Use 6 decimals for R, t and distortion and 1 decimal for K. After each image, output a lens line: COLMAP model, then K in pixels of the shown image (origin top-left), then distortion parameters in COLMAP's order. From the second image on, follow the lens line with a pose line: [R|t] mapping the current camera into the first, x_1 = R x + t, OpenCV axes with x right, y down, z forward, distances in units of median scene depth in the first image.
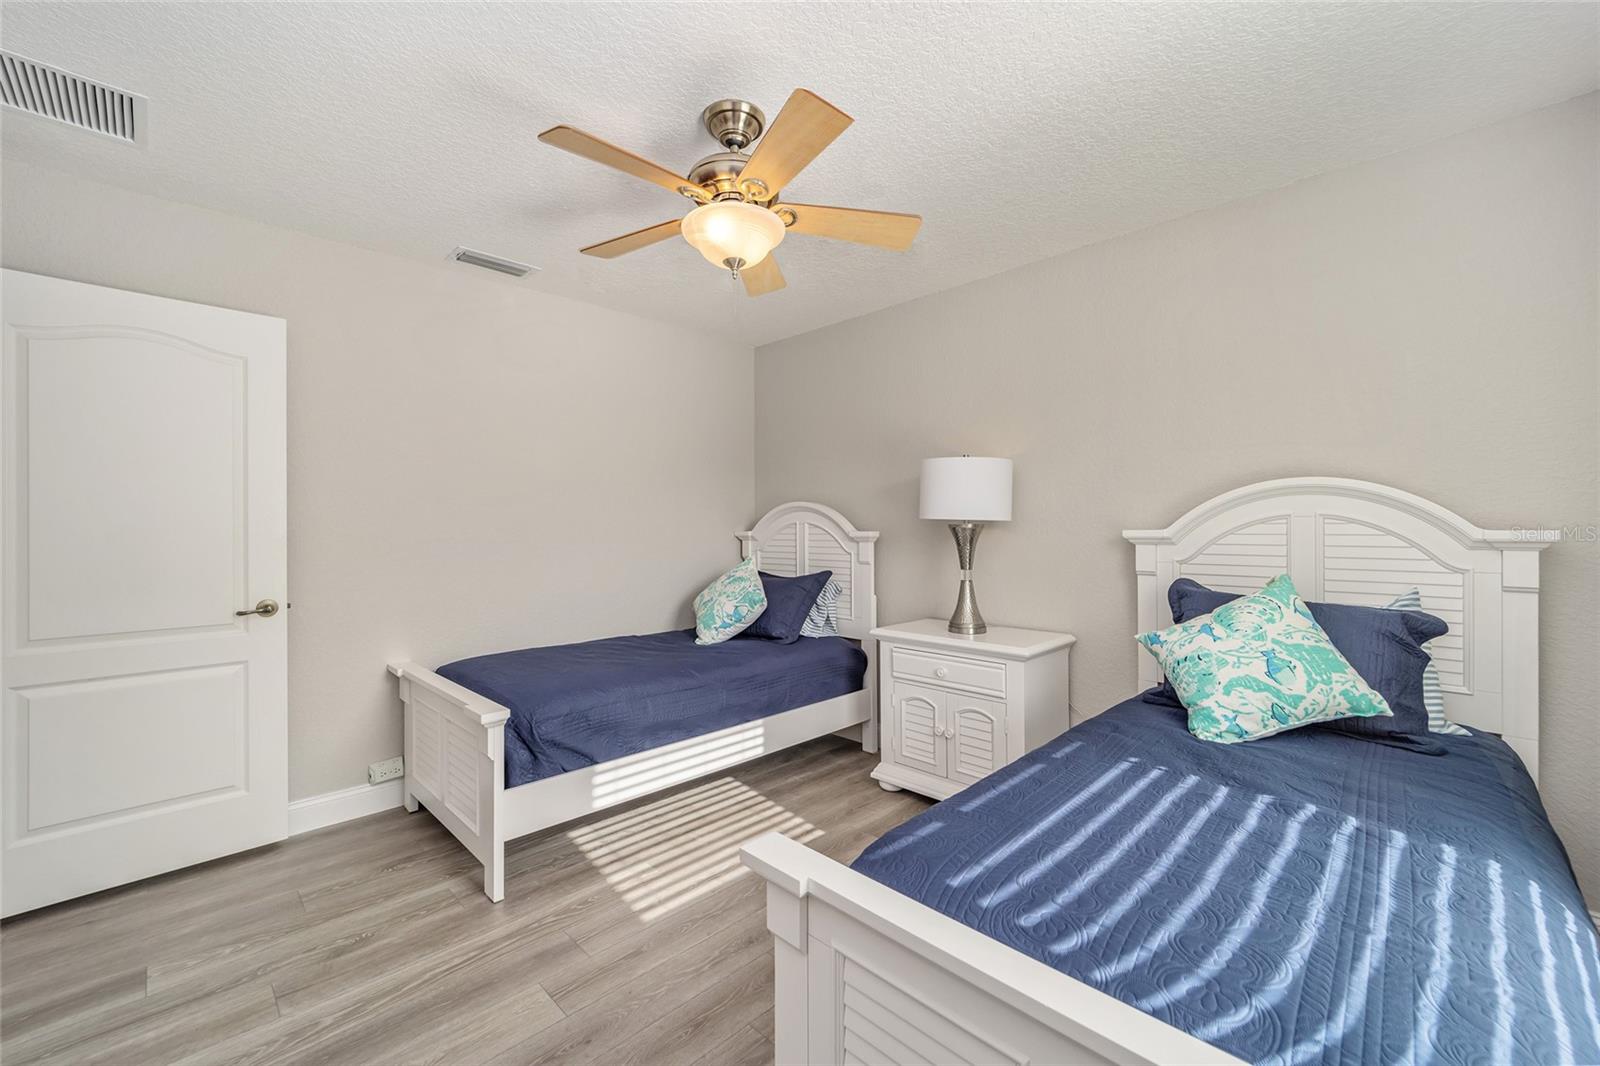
lens RADIAL K [[651.0, 0, 799.0], [0, 651.0, 528.0], [0, 0, 1]] dist [0.000430, -0.000147]
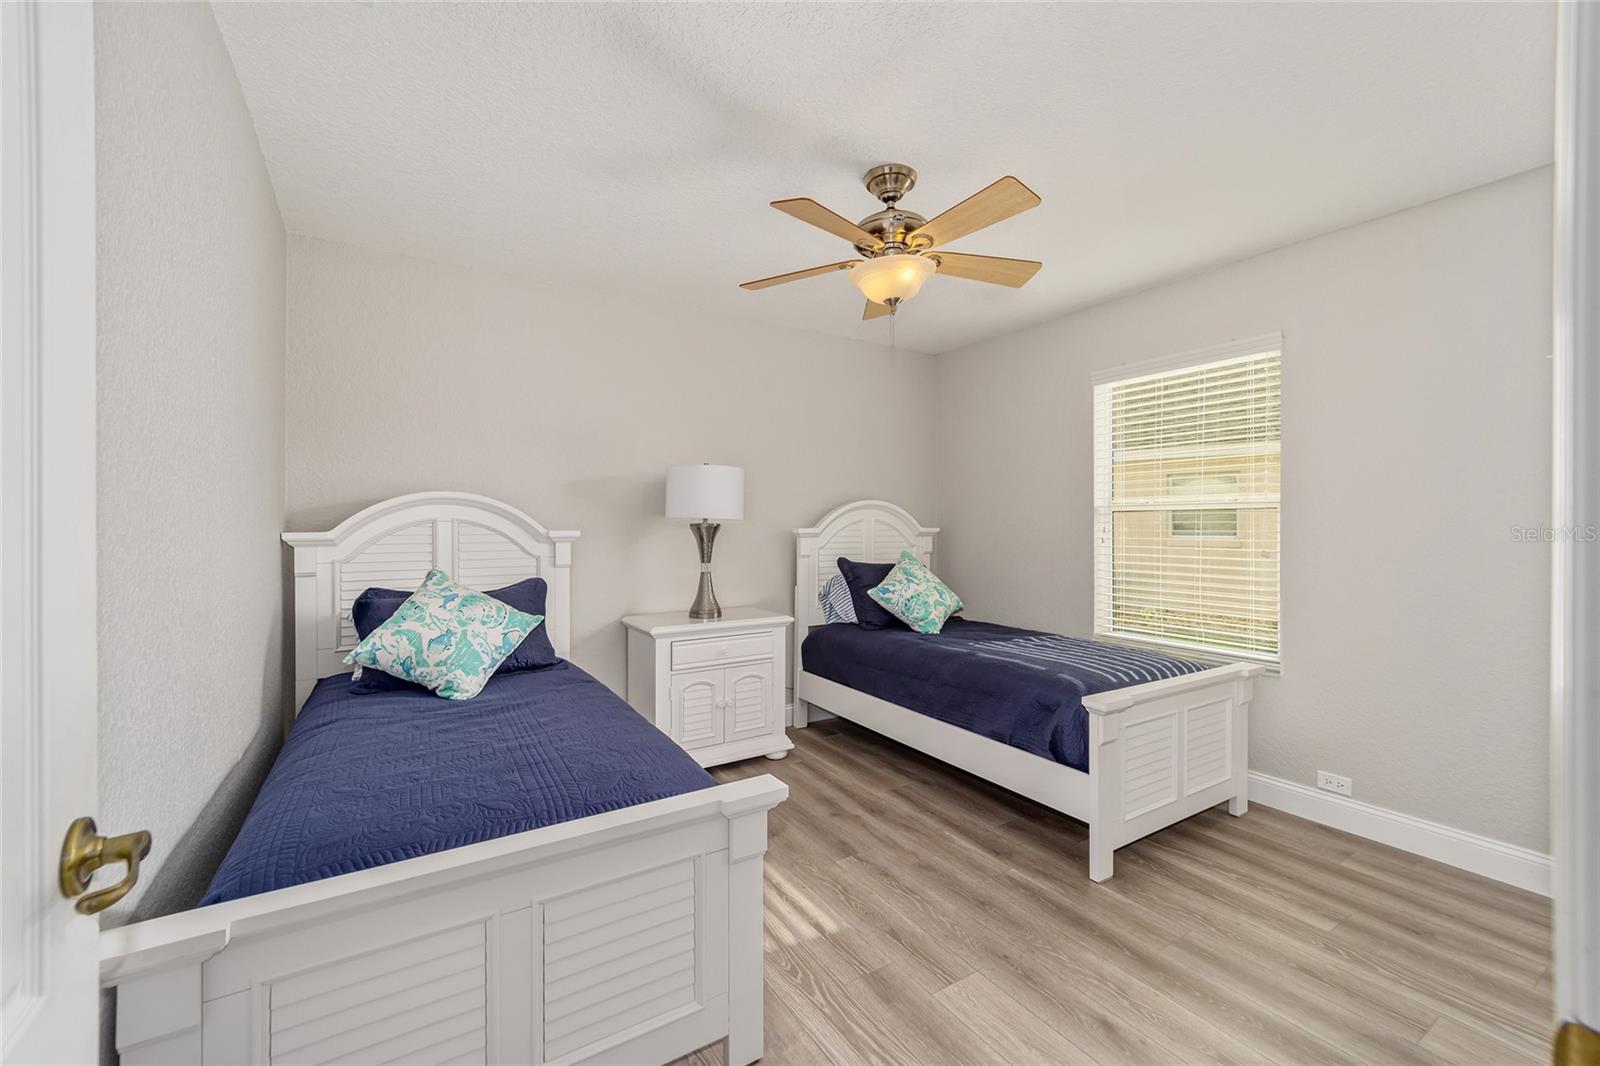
lens RADIAL K [[651.0, 0, 799.0], [0, 651.0, 528.0], [0, 0, 1]] dist [0.000430, -0.000147]
pose [[0.230191, -0.000365, 0.973145, -0.824483], [0.001461, 0.999999, 0.000030, 0.002220], [-0.973144, 0.001414, 0.230191, 0.573976]]
